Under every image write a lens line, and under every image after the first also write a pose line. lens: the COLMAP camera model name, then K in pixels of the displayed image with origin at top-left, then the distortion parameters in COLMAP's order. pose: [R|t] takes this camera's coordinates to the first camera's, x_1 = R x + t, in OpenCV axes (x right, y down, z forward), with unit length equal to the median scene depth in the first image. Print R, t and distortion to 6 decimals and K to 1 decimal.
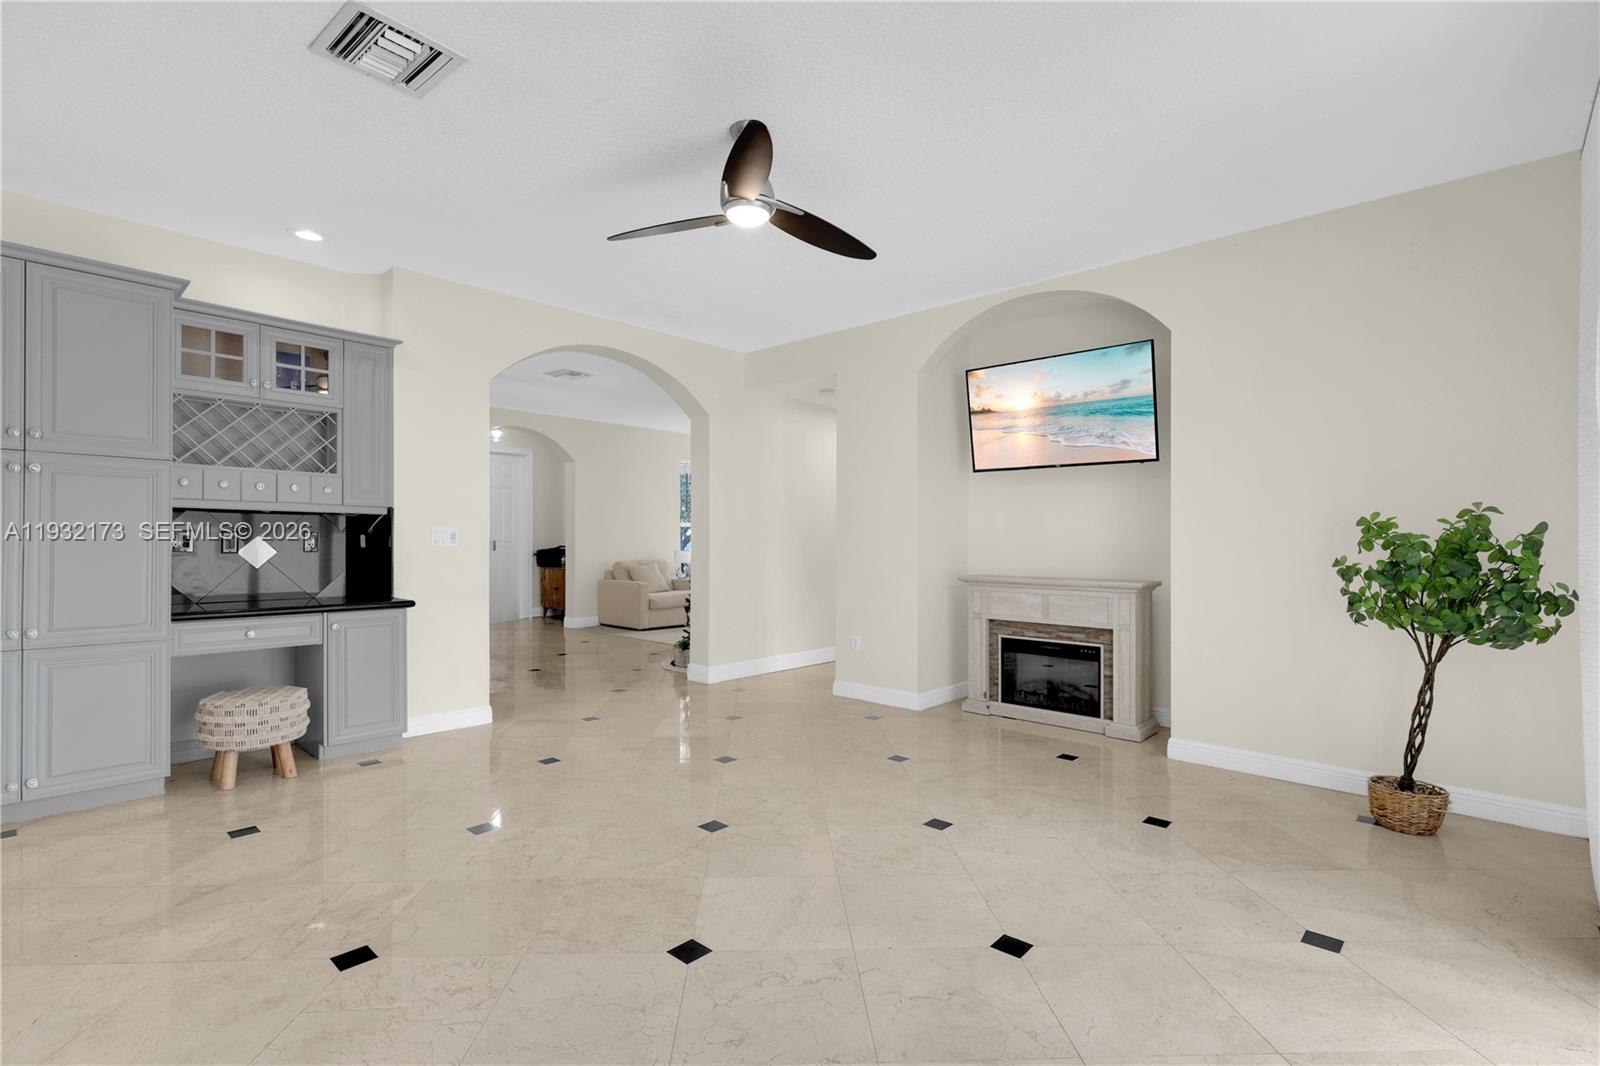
lens RADIAL K [[743.4, 0, 802.8], [0, 743.4, 535.3], [0, 0, 1]] dist [-0.009885, -0.000104]
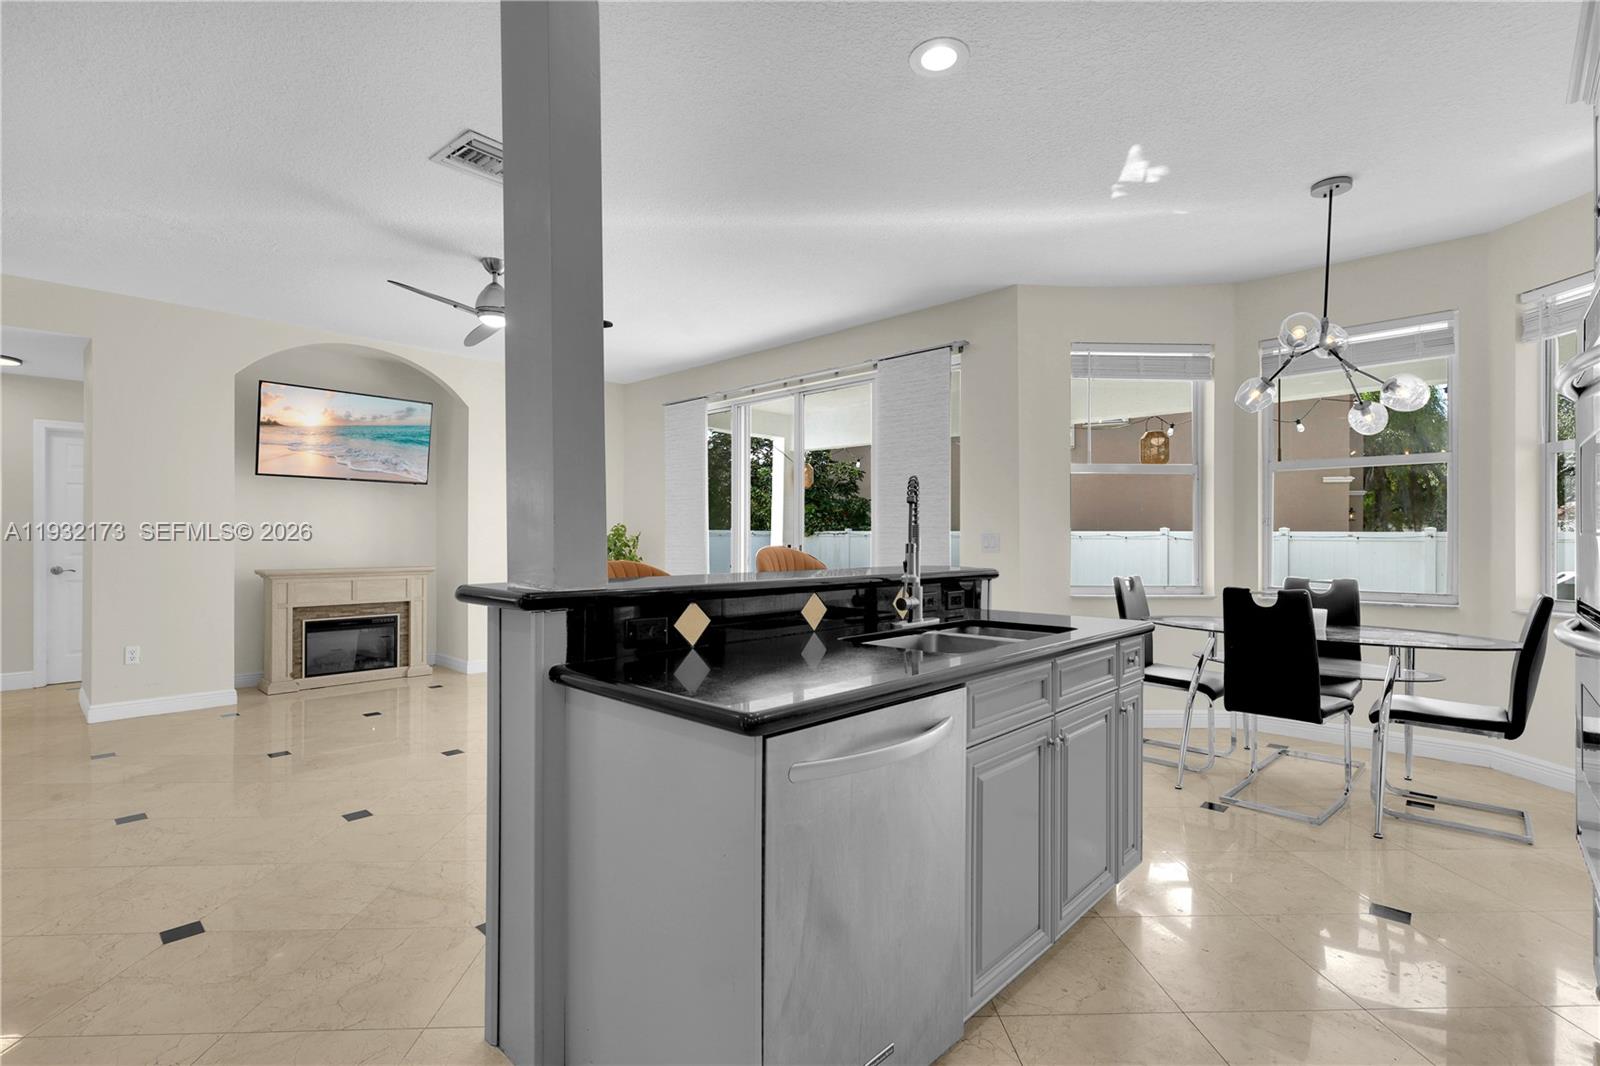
lens RADIAL K [[743.4, 0, 808.5], [0, 743.4, 538.6], [0, 0, 1]] dist [-0.009885, -0.000104]
pose [[0.010610, -0.005805, 0.999927, -0.942360], [-0.008410, 0.999947, 0.005894, -0.005613], [-0.999908, -0.008472, 0.010561, 0.223410]]
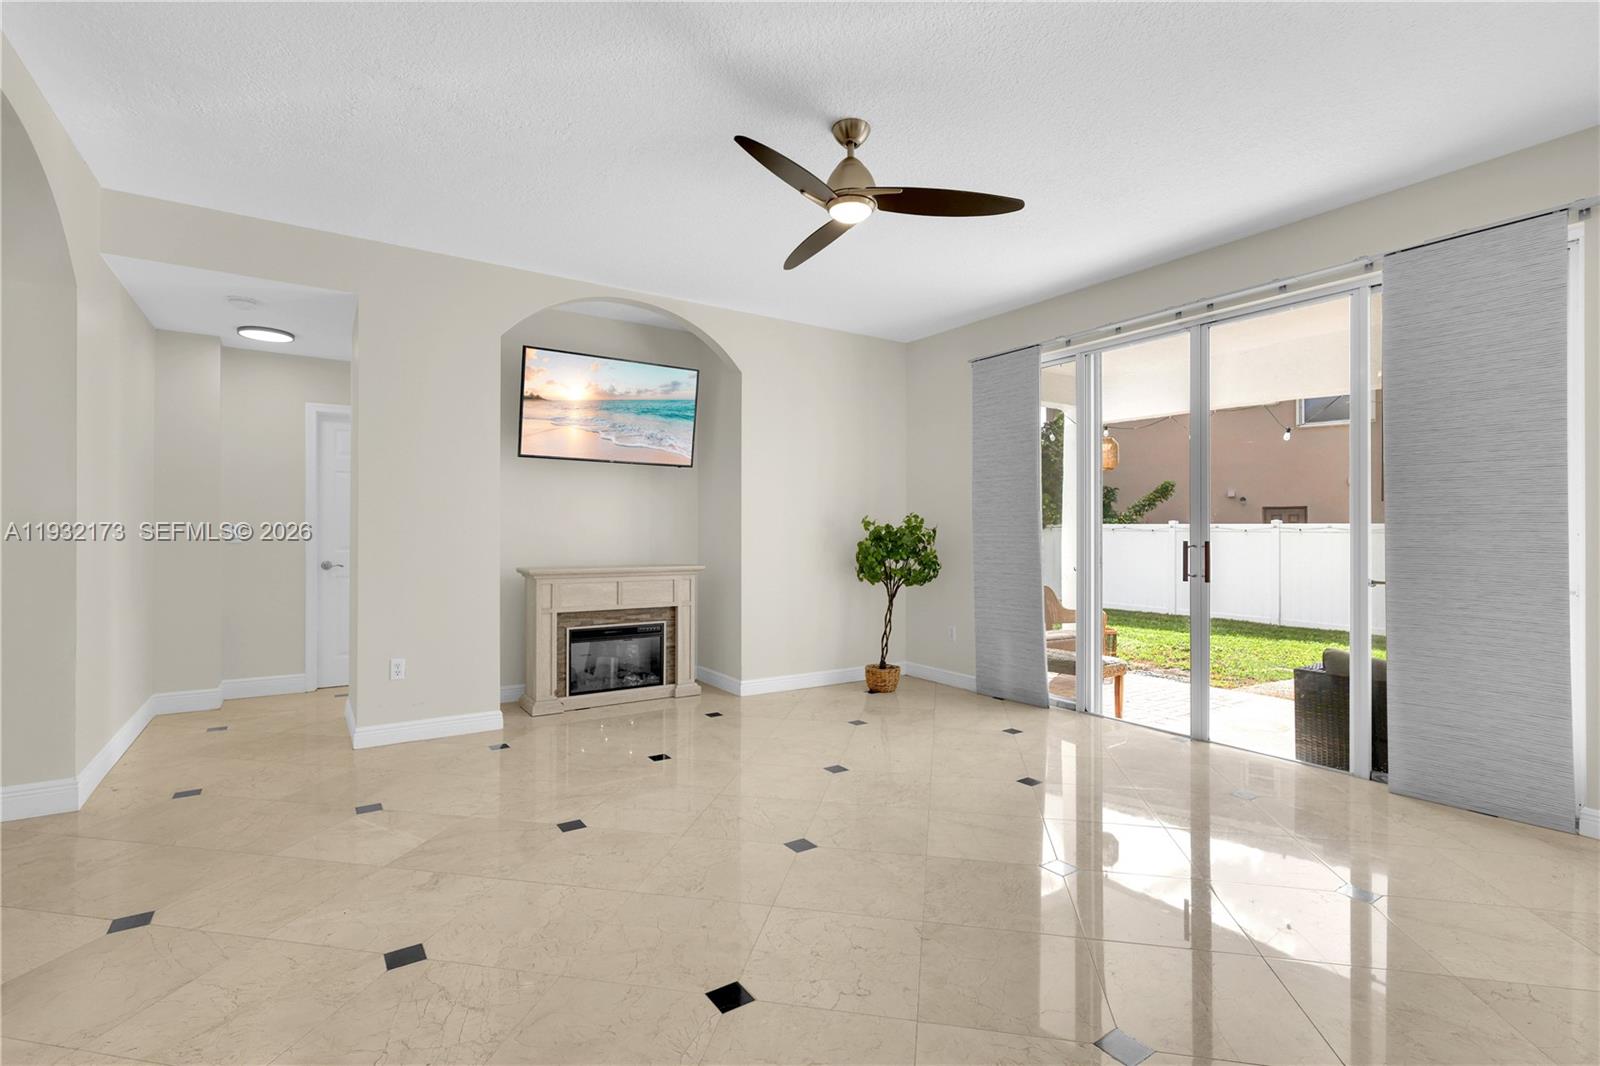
lens RADIAL K [[743.4, 0, 793.1], [0, 743.4, 532.6], [0, 0, 1]] dist [-0.009885, -0.000104]
pose [[0.251263, -0.006182, 0.967899, -0.652393], [-0.007600, 0.999936, 0.008359, -0.001161], [-0.967889, -0.009457, 0.251200, 0.507807]]
